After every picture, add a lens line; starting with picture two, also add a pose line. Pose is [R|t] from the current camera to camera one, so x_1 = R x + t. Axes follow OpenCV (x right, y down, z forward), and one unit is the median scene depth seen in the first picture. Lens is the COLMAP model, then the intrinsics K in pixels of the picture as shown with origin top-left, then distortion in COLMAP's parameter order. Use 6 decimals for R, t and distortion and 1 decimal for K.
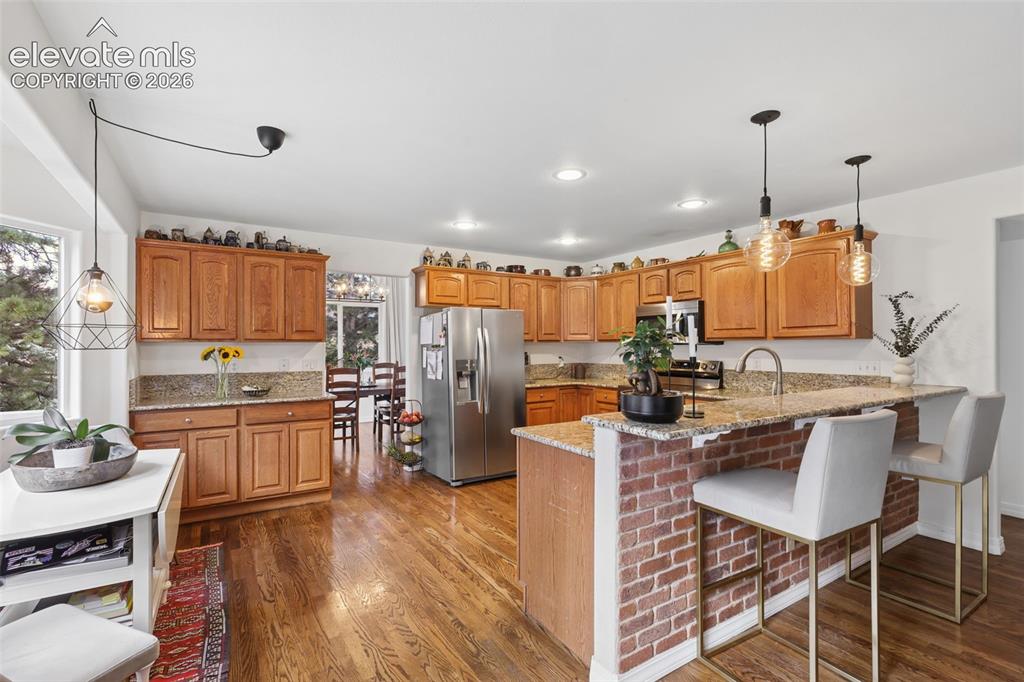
lens RADIAL K [[471.5, 0, 507.6], [0, 471.5, 343.7], [0, 0, 1]] dist [0.003015, 0.000140]
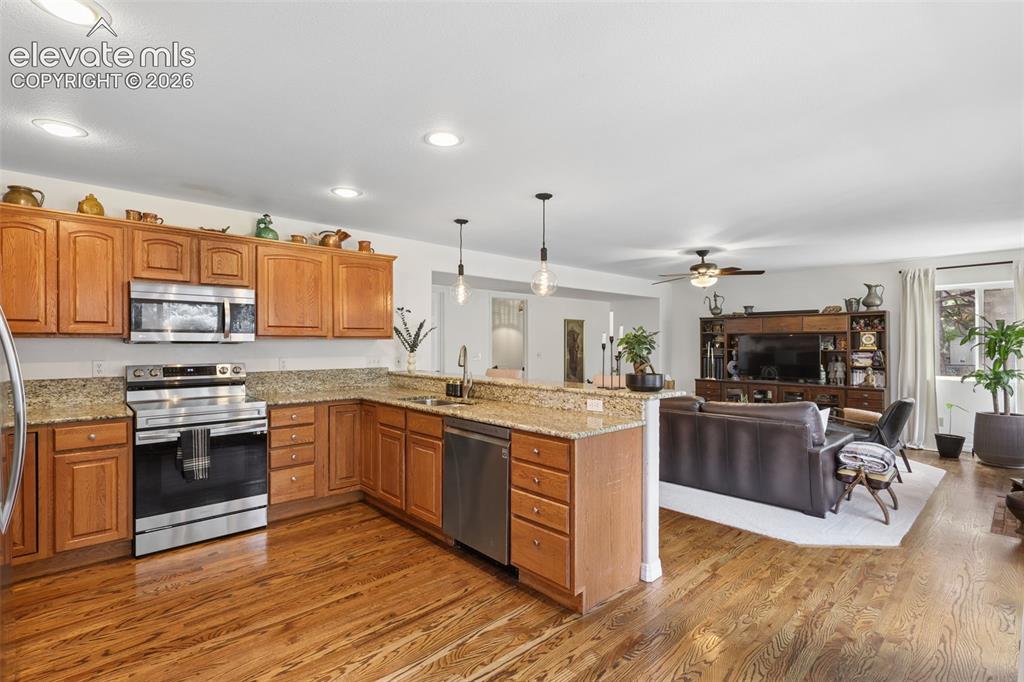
lens RADIAL K [[471.5, 0, 507.6], [0, 471.5, 343.7], [0, 0, 1]] dist [0.003015, 0.000140]
pose [[-0.179059, 0.000350, 0.983838, -0.702159], [-0.003354, 0.999994, -0.000966, 0.002267], [-0.983833, -0.003472, -0.179056, 1.031556]]
